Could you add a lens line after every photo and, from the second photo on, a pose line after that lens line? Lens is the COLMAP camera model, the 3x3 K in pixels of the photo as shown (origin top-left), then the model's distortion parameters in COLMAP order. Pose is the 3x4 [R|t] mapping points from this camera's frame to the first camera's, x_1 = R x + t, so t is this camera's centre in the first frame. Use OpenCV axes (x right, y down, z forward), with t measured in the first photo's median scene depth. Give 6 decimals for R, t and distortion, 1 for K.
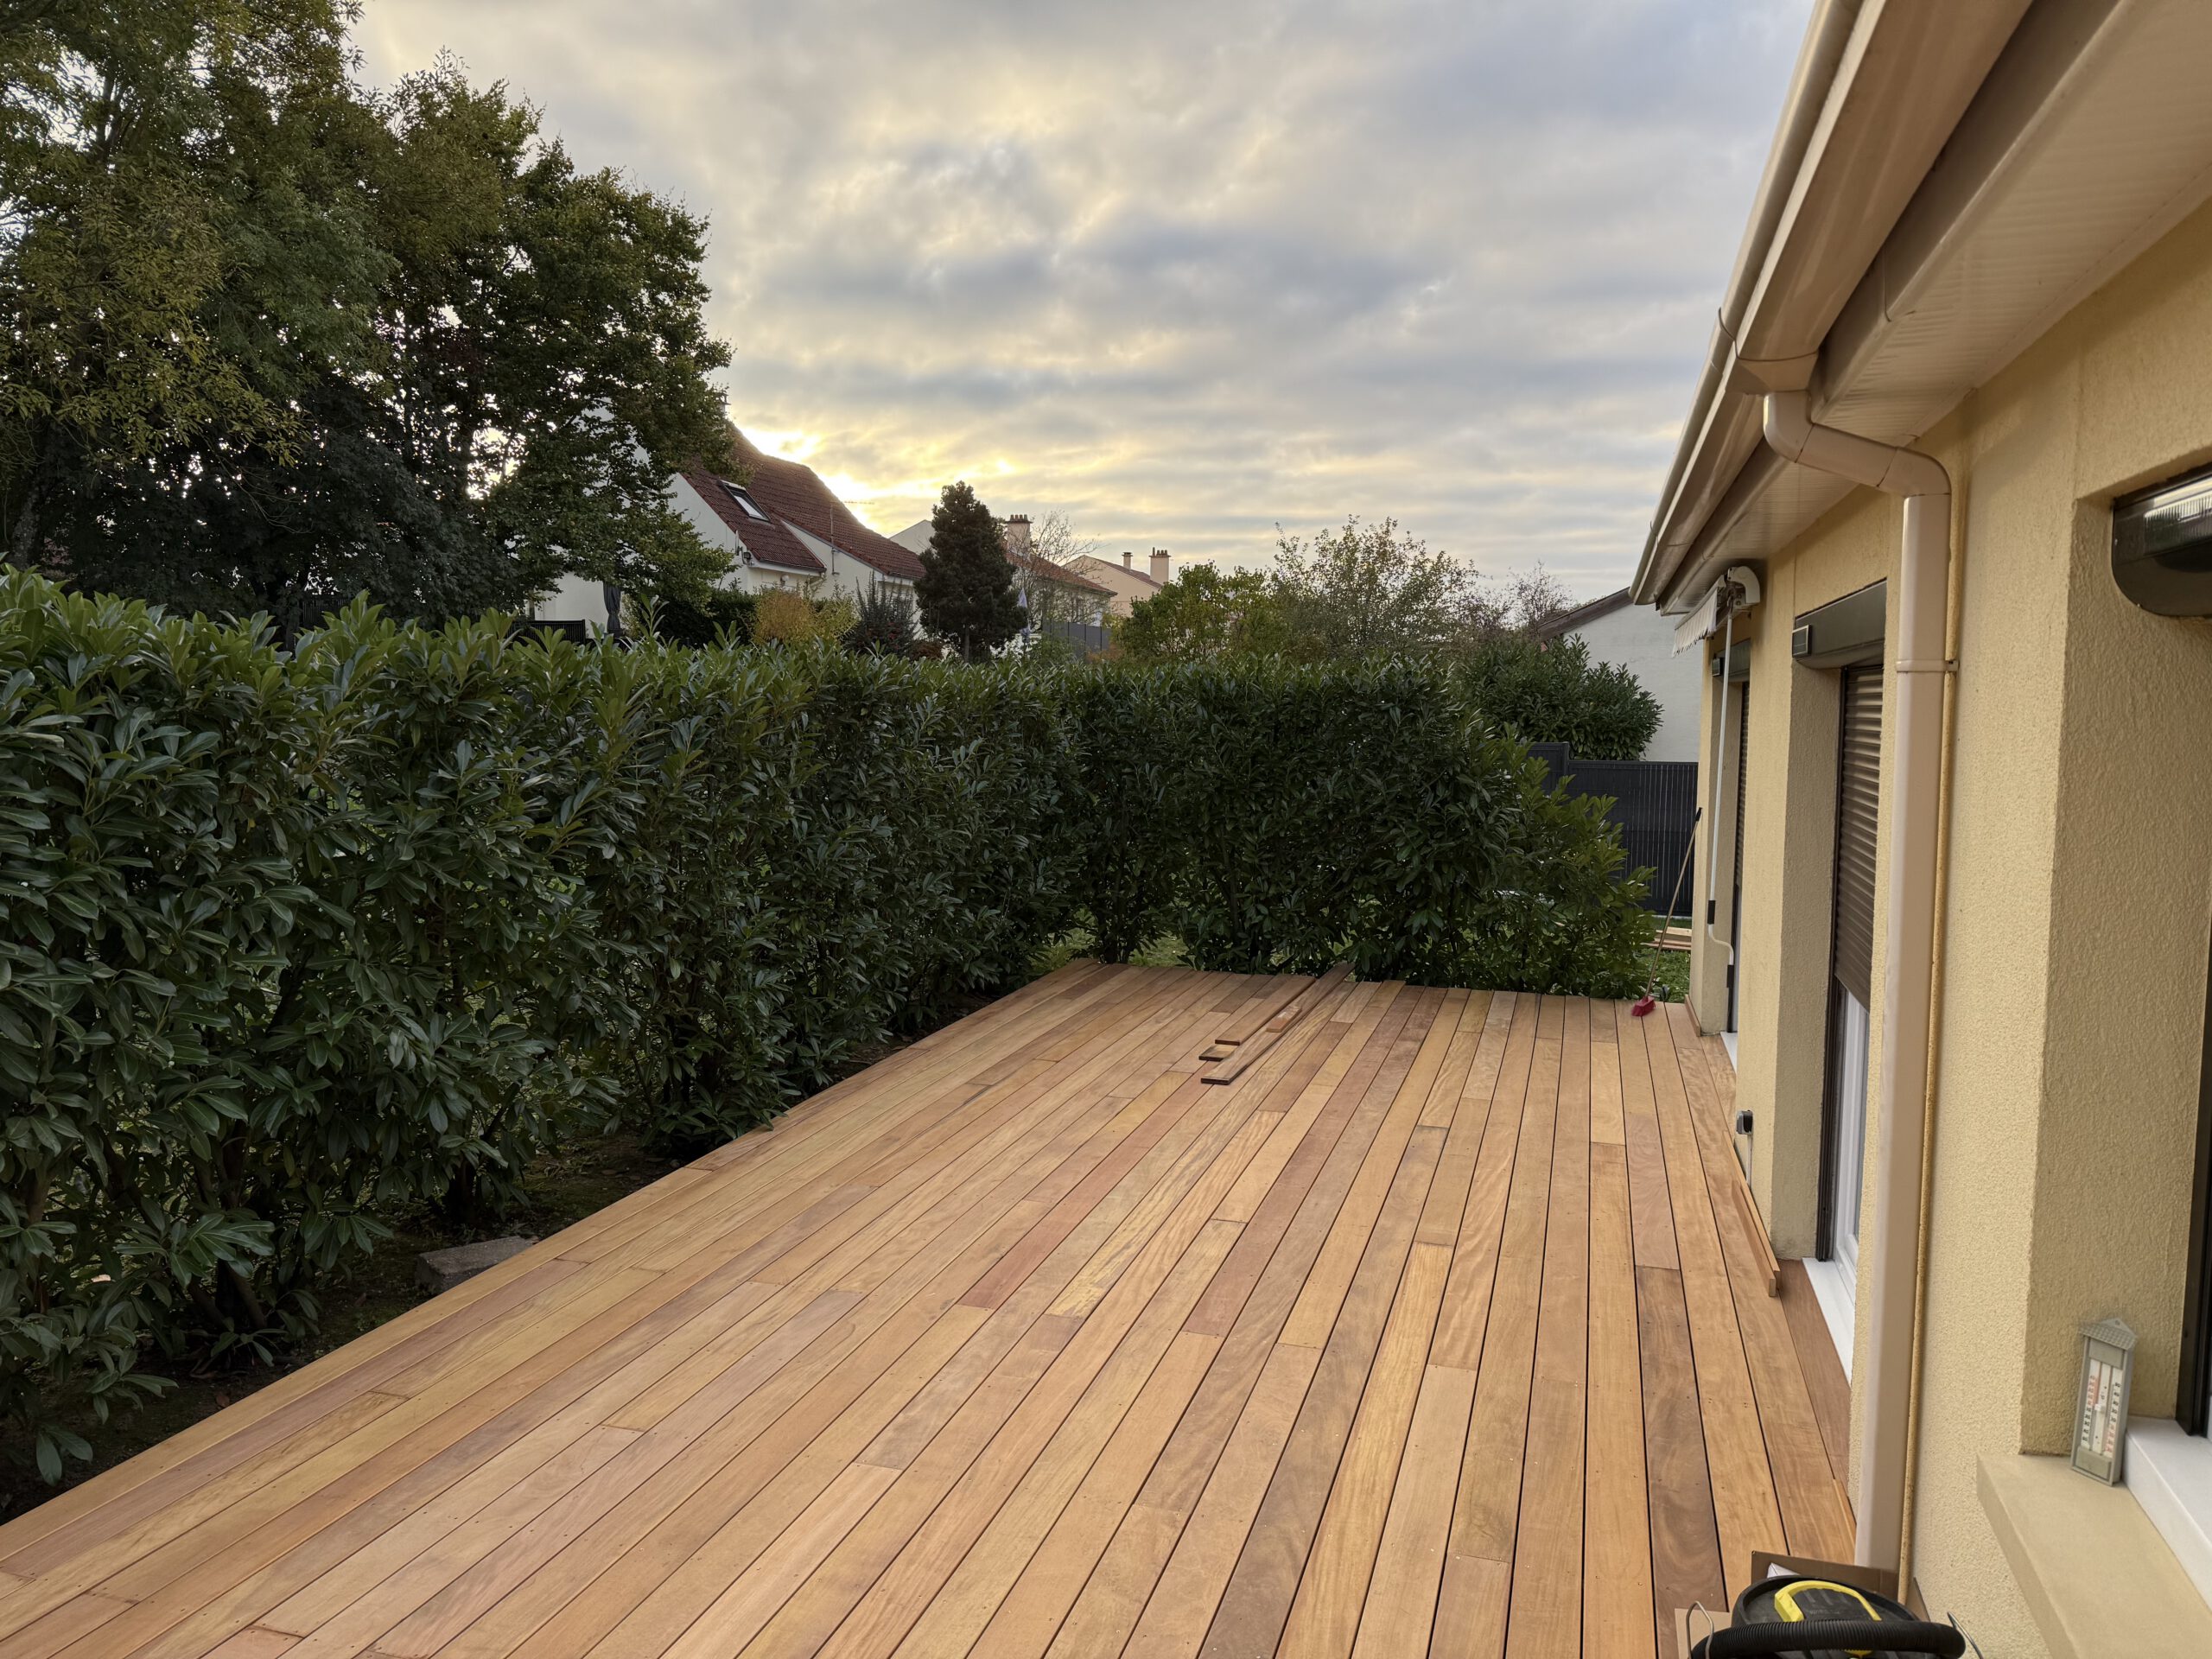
lens RADIAL K [[1525.3, 0, 1097.7], [0, 1525.3, 836.2], [0, 0, 1]] dist [0.058575, -0.060560]
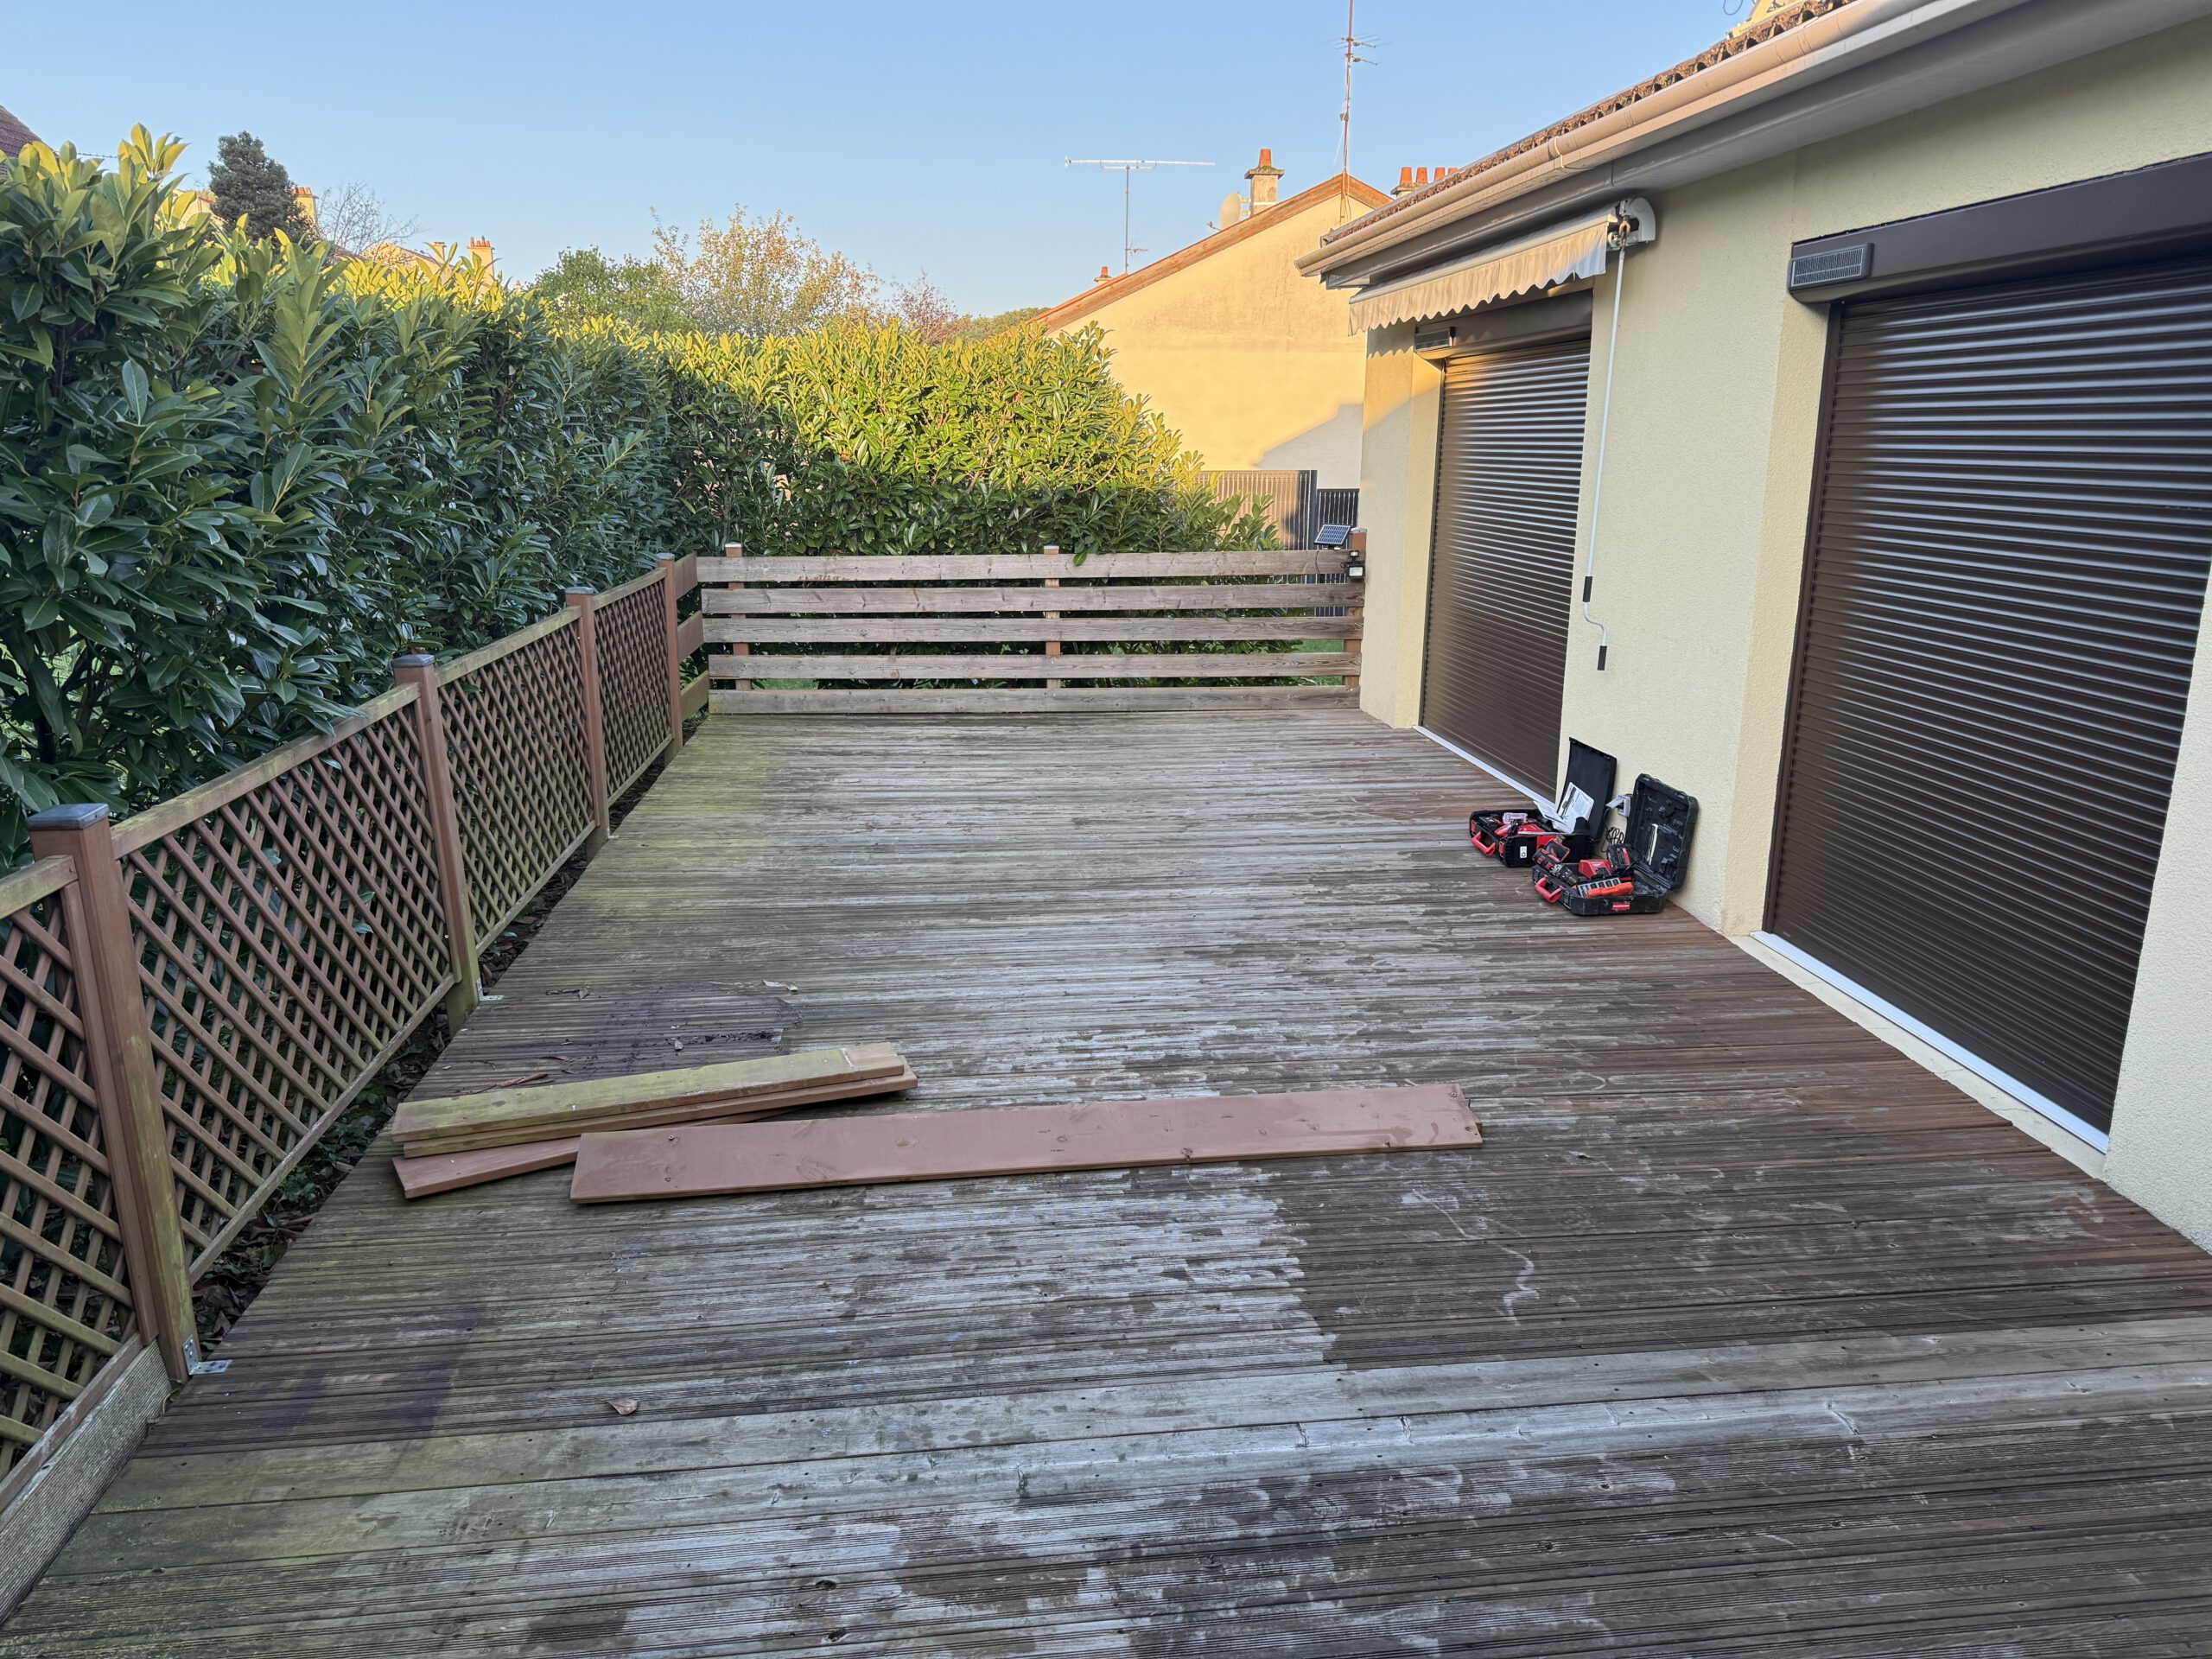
lens RADIAL K [[1564.9, 0, 1083.6], [0, 1564.9, 836.7], [0, 0, 1]] dist [0.058780, -0.104685]
pose [[0.917418, -0.098205, 0.385615, -0.196031], [0.033681, 0.984755, 0.170658, 0.016500], [-0.396496, -0.143577, 0.906740, 0.181378]]
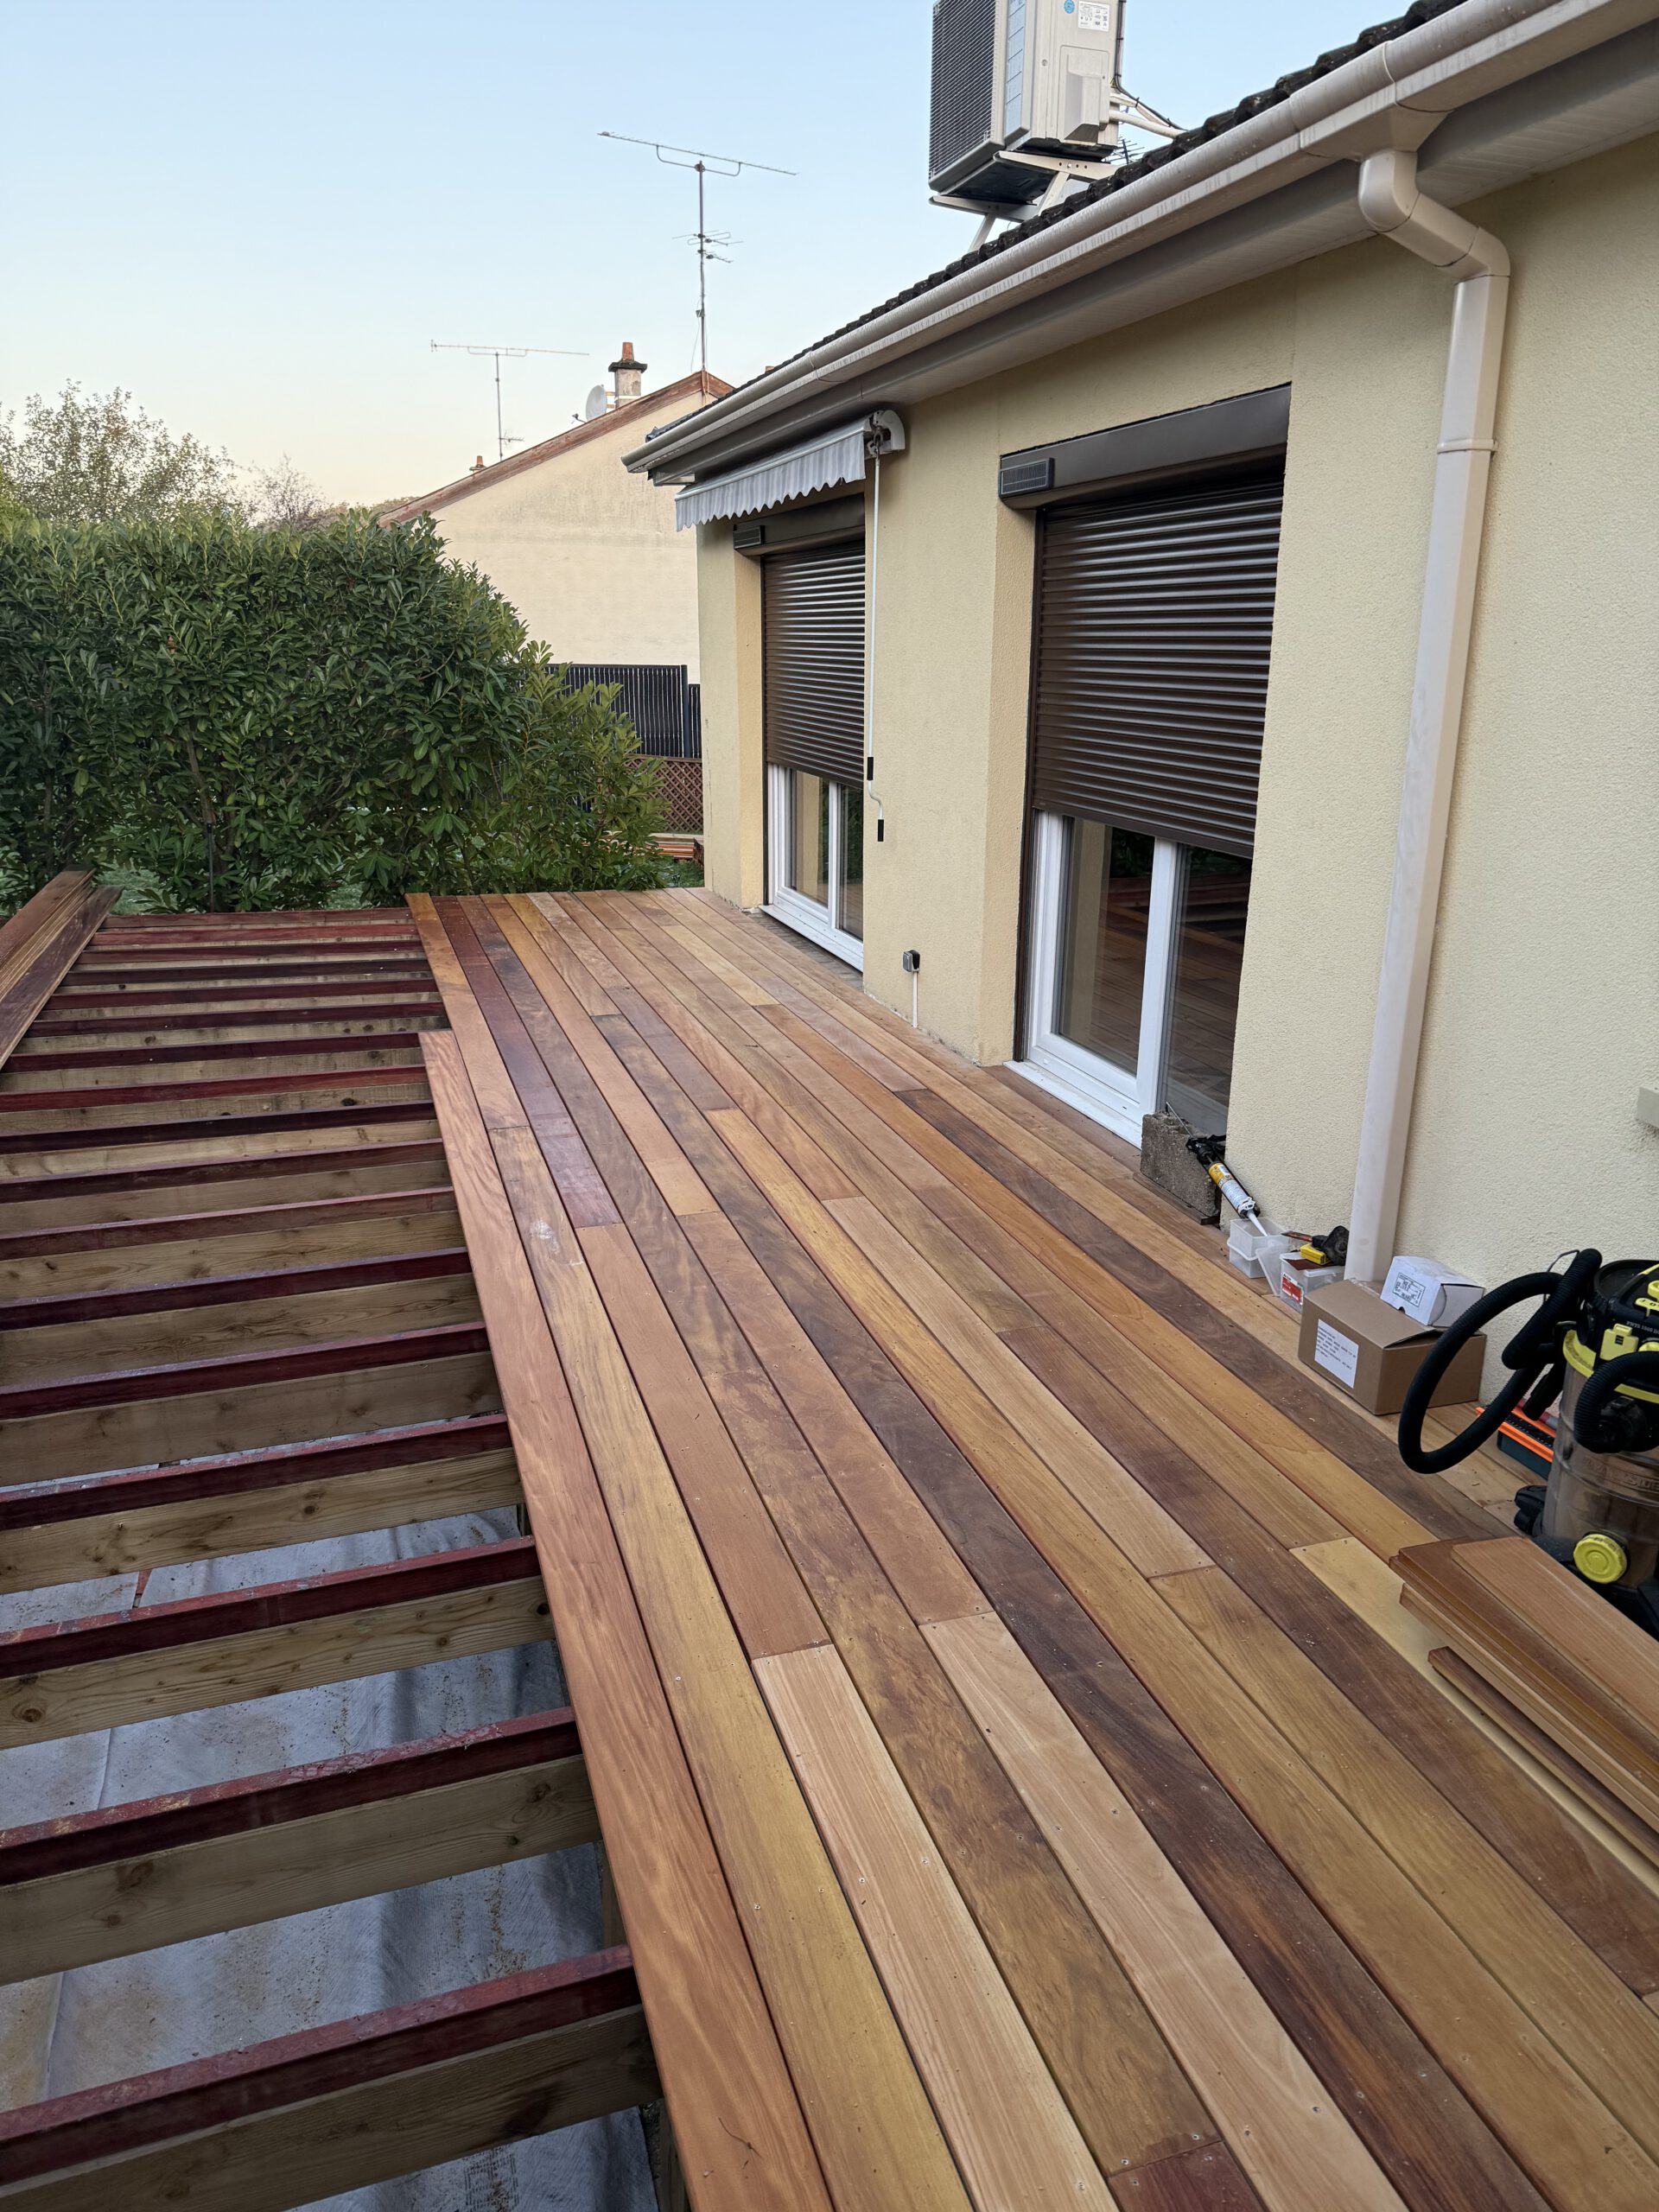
lens RADIAL K [[1564.9, 0, 864.3], [0, 1564.9, 1100.2], [0, 0, 1]] dist [0.058780, -0.104685]
pose [[0.804119, -0.166835, 0.570577, -0.190011], [0.048144, 0.974935, 0.217217, 0.029196], [-0.592515, -0.147199, 0.791996, 0.093635]]
